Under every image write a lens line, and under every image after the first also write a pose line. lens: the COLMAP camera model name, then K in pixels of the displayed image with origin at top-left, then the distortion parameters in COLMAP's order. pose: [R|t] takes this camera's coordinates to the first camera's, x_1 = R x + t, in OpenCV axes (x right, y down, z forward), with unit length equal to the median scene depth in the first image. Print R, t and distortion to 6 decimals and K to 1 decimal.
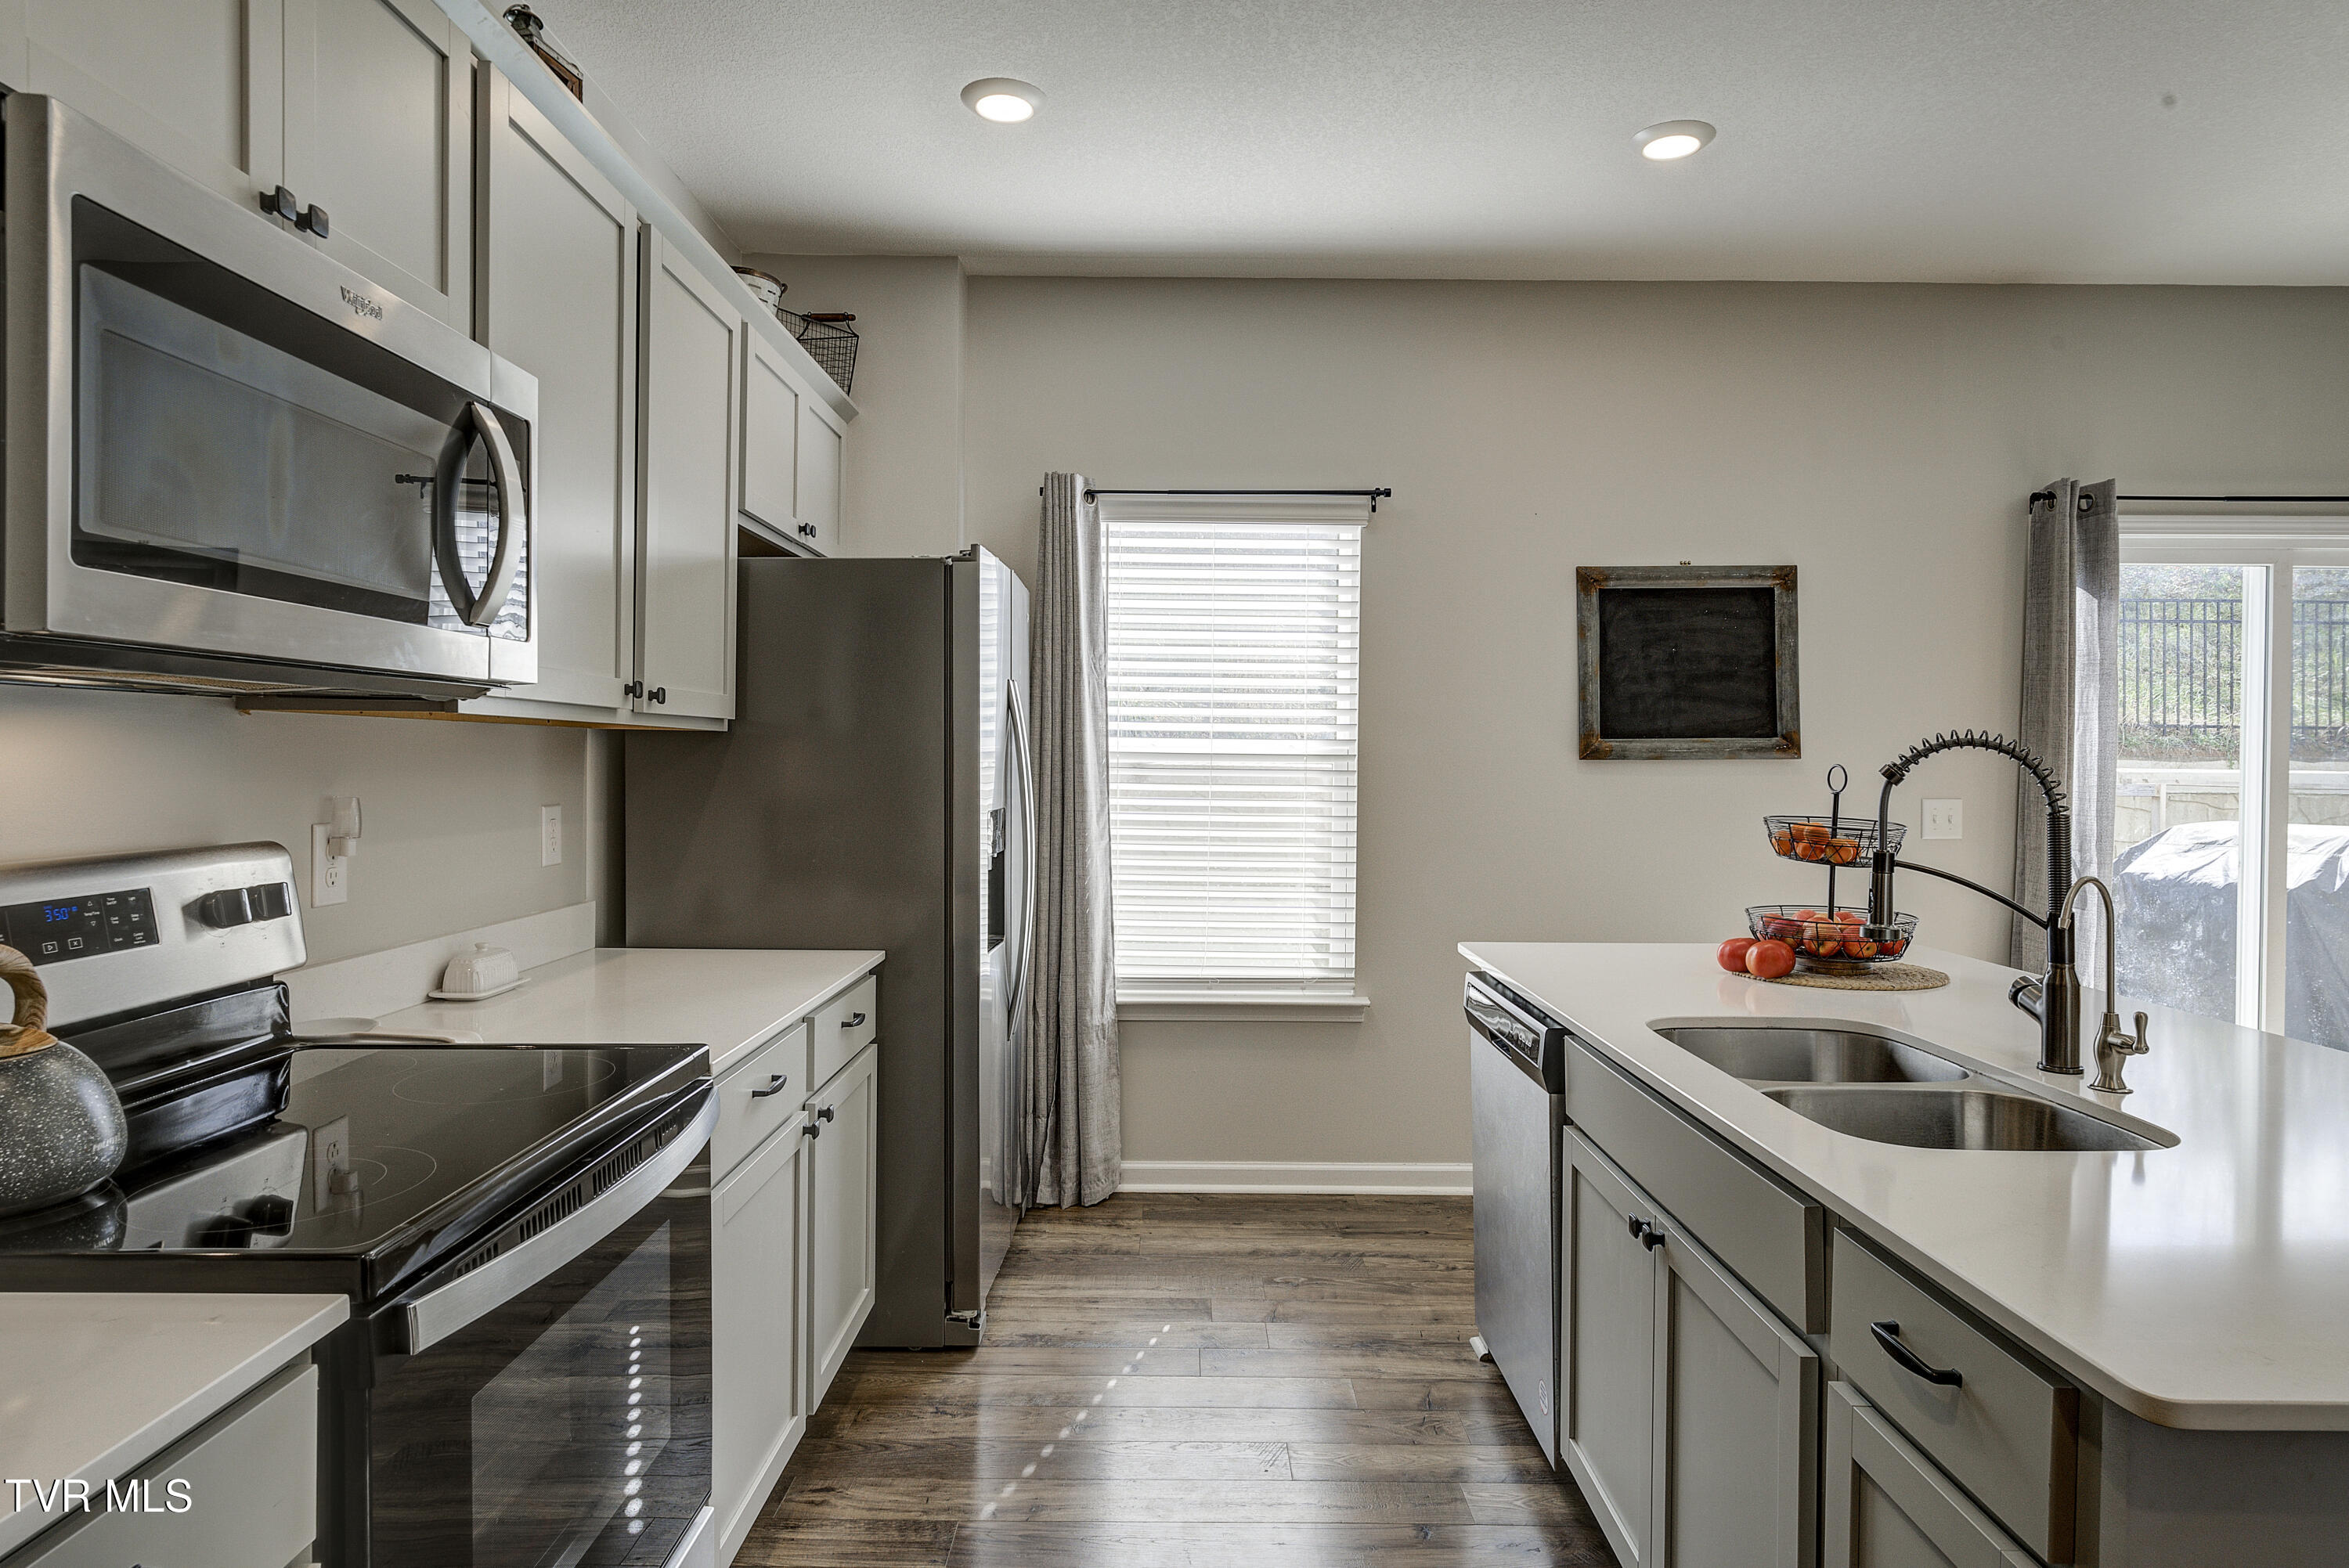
lens RADIAL K [[1308.7, 0, 1181.4], [0, 1308.7, 780.6], [0, 0, 1]] dist [0.008802, -0.001322]
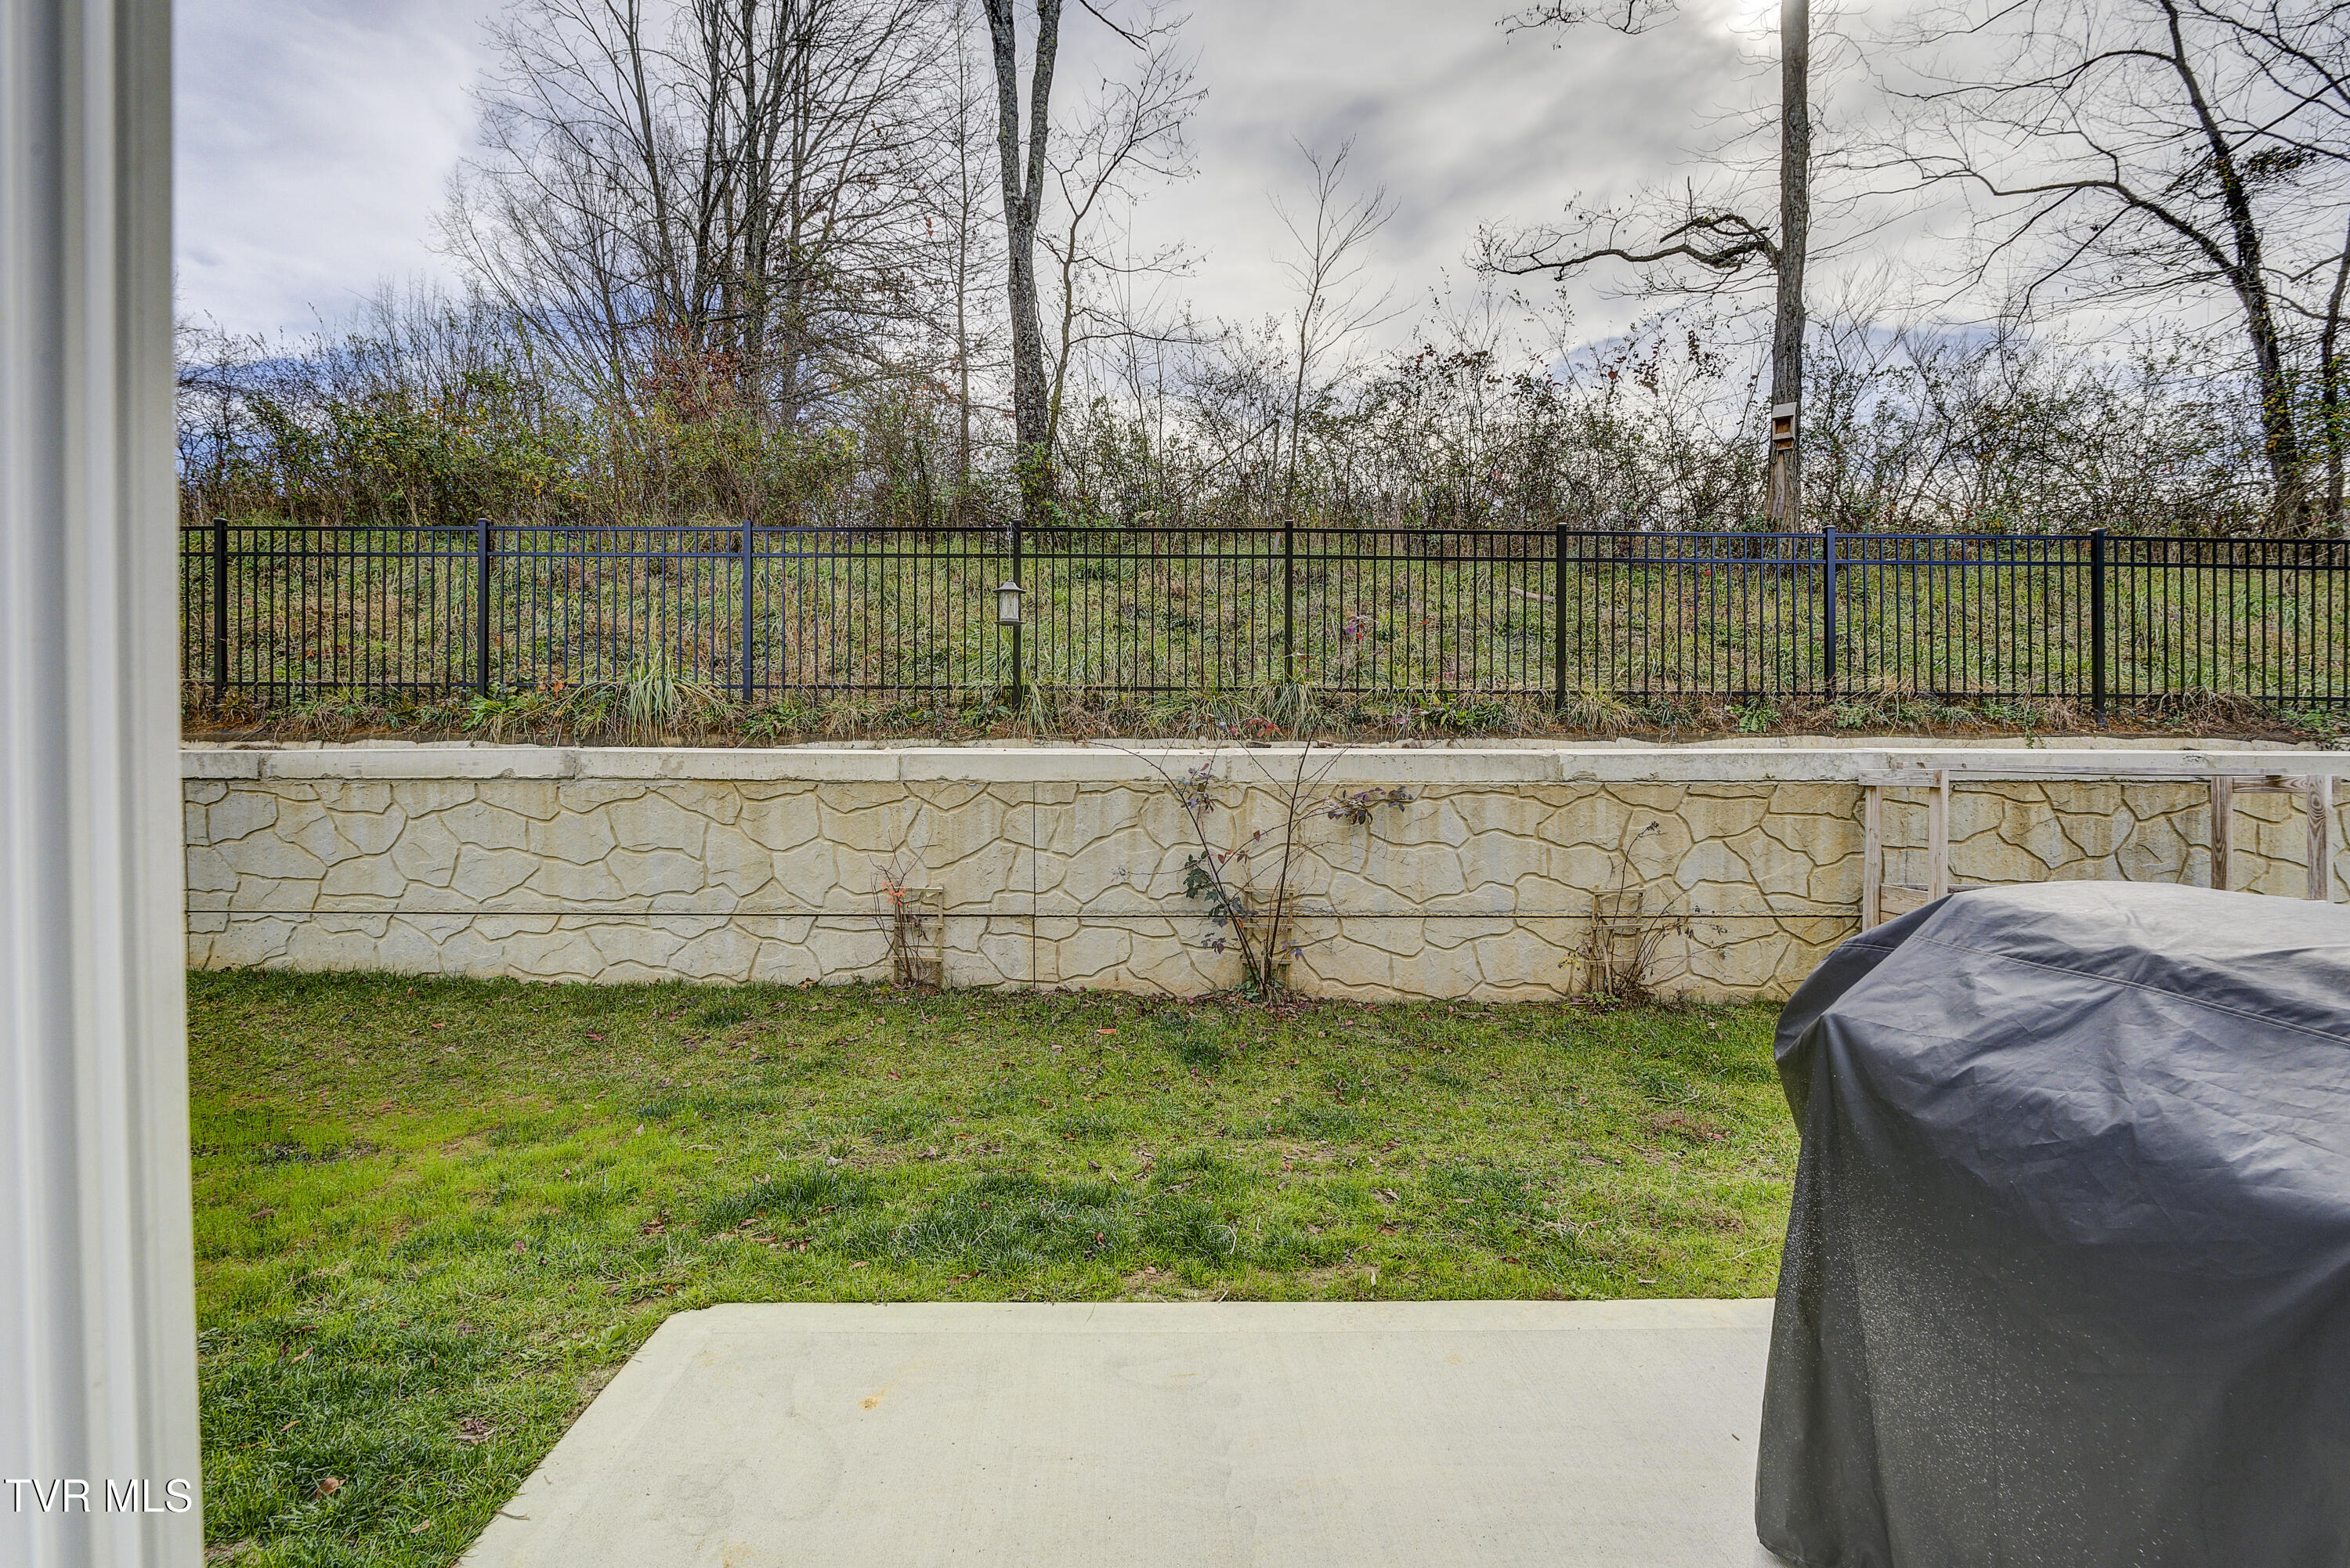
lens RADIAL K [[1134.3, 0, 1173.3], [0, 1134.3, 774.2], [0, 0, 1]] dist [-0.013111, 0.000485]
pose [[0.999328, -0.010756, 0.035030, 0.741055], [0.010725, 0.999942, 0.001071, 0.000545], [-0.035040, -0.000695, 0.999386, 0.974833]]
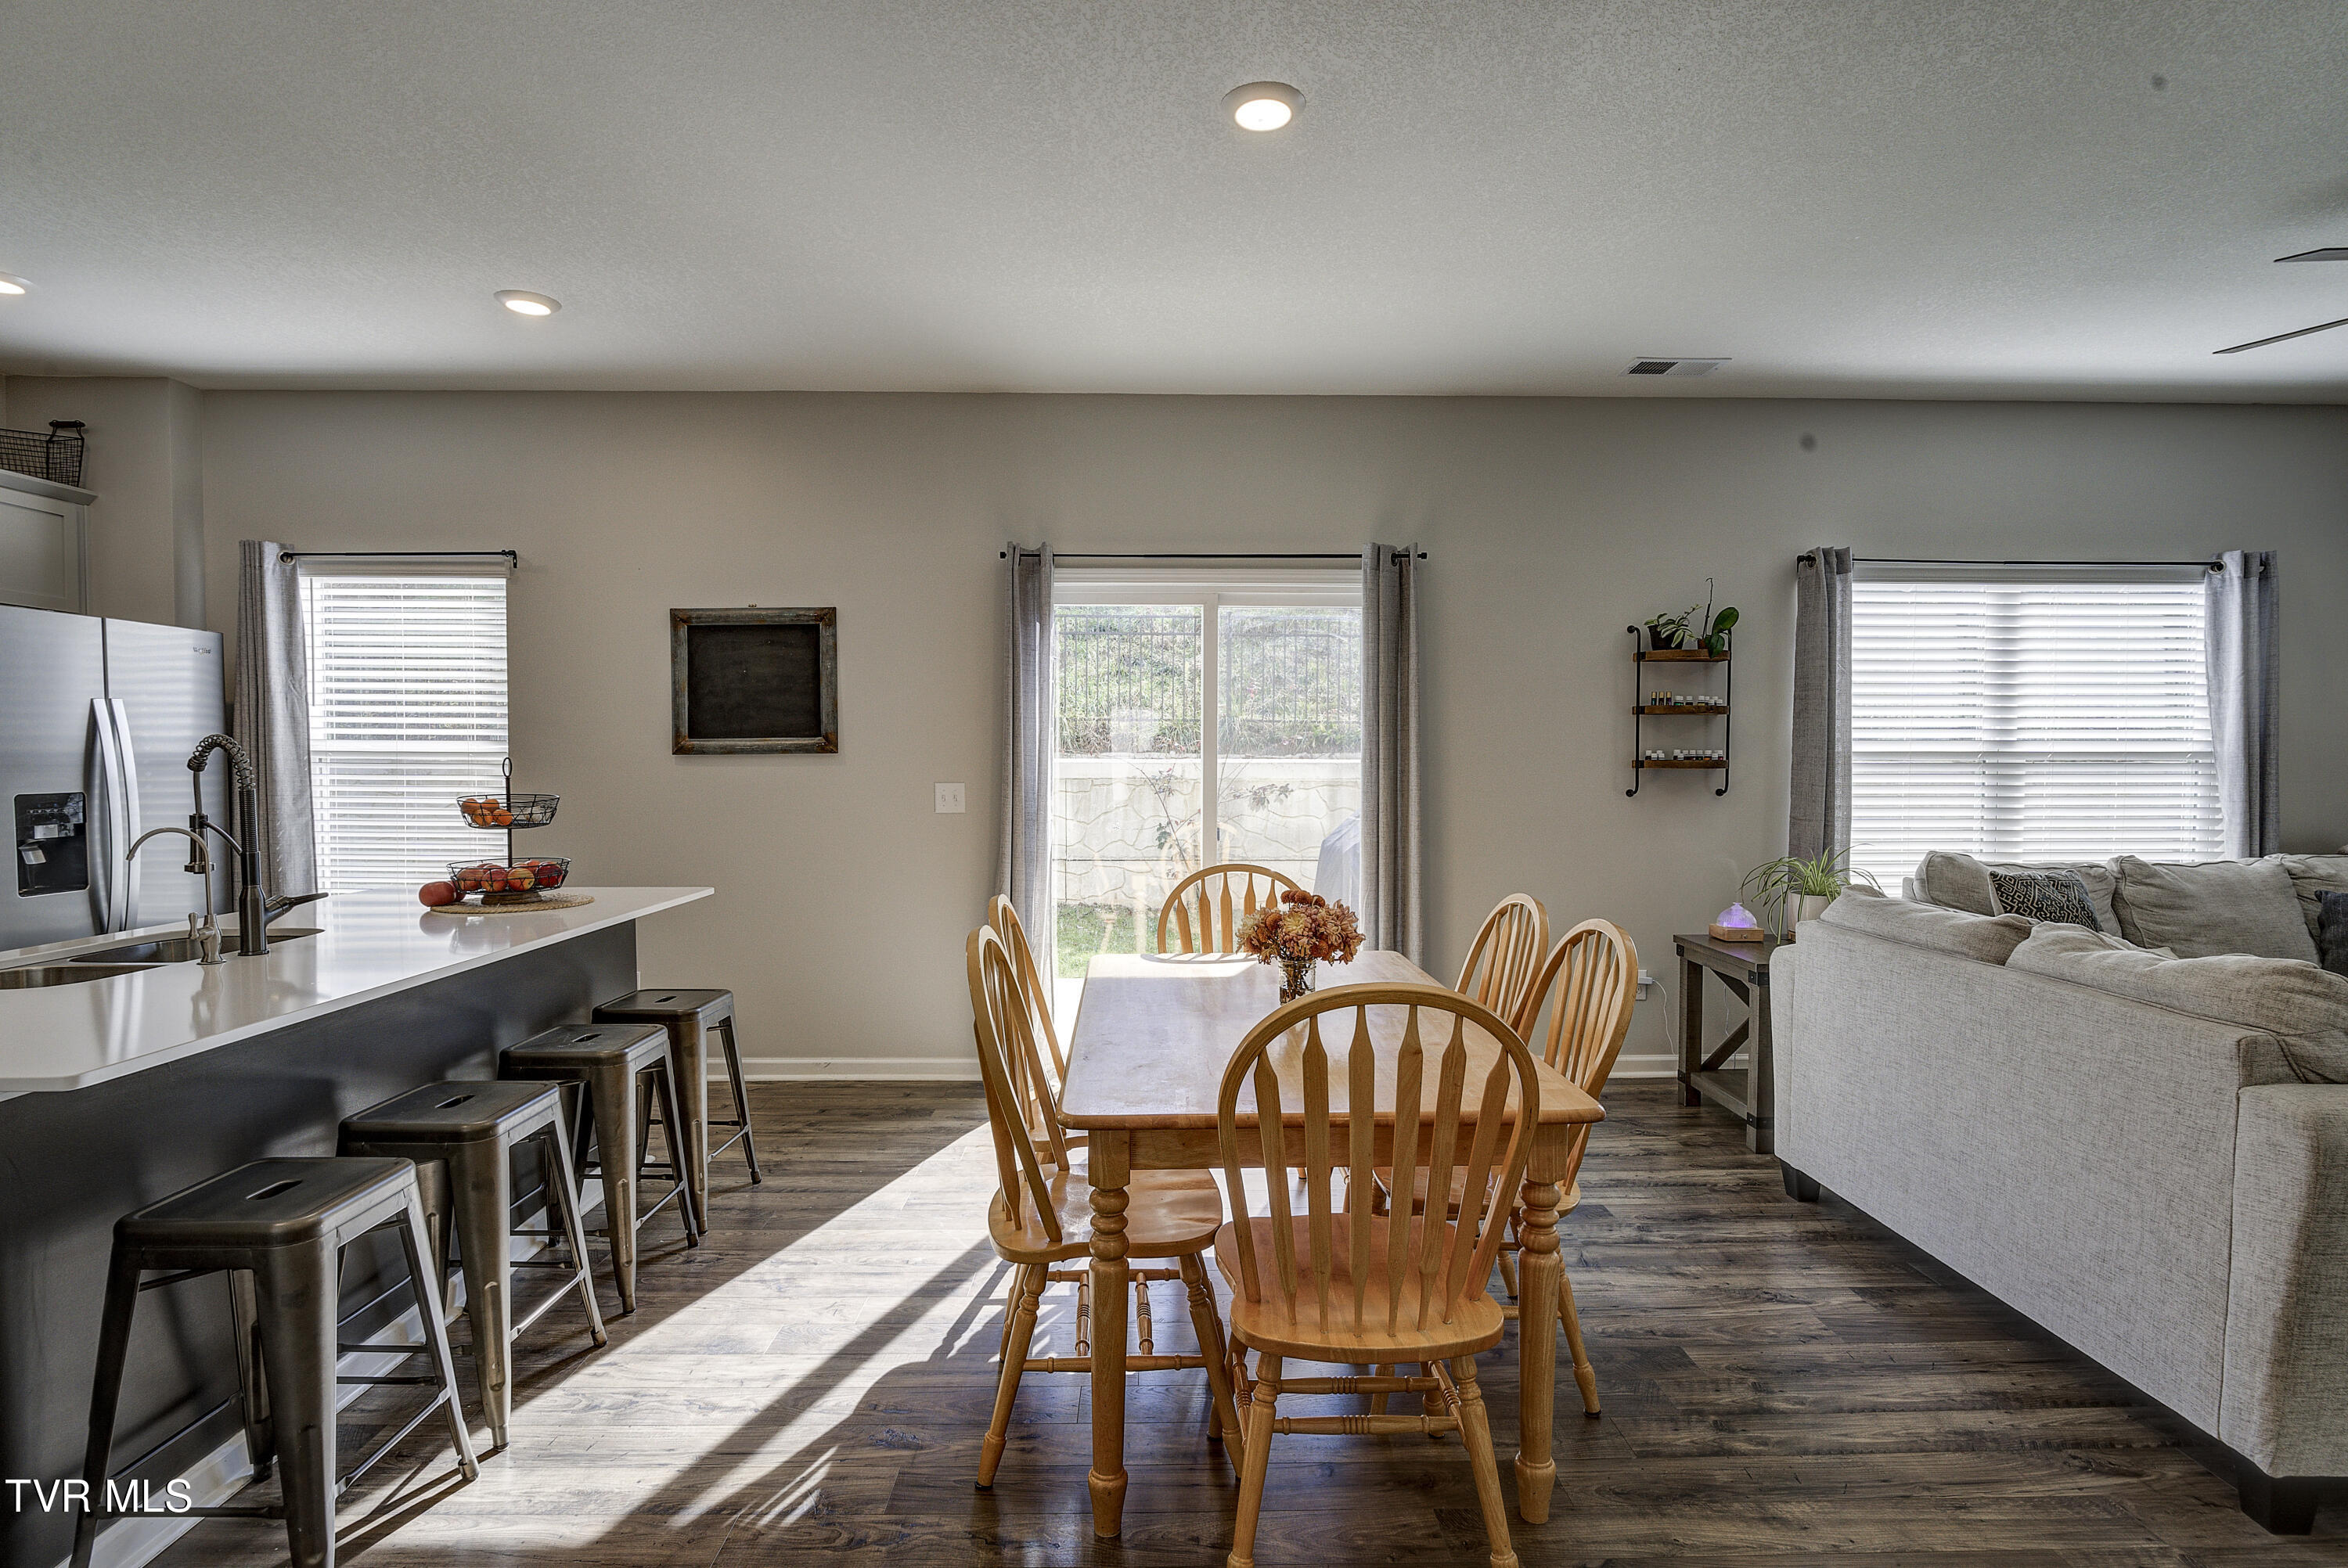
lens RADIAL K [[1133.3, 0, 1160.9], [0, 1133.3, 785.9], [0, 0, 1]] dist [-0.013111, 0.000485]
pose [[0.999823, -0.006402, 0.017692, 0.776028], [0.006268, 0.999952, 0.007594, 0.009769], [-0.017740, -0.007482, 0.999815, -0.149371]]
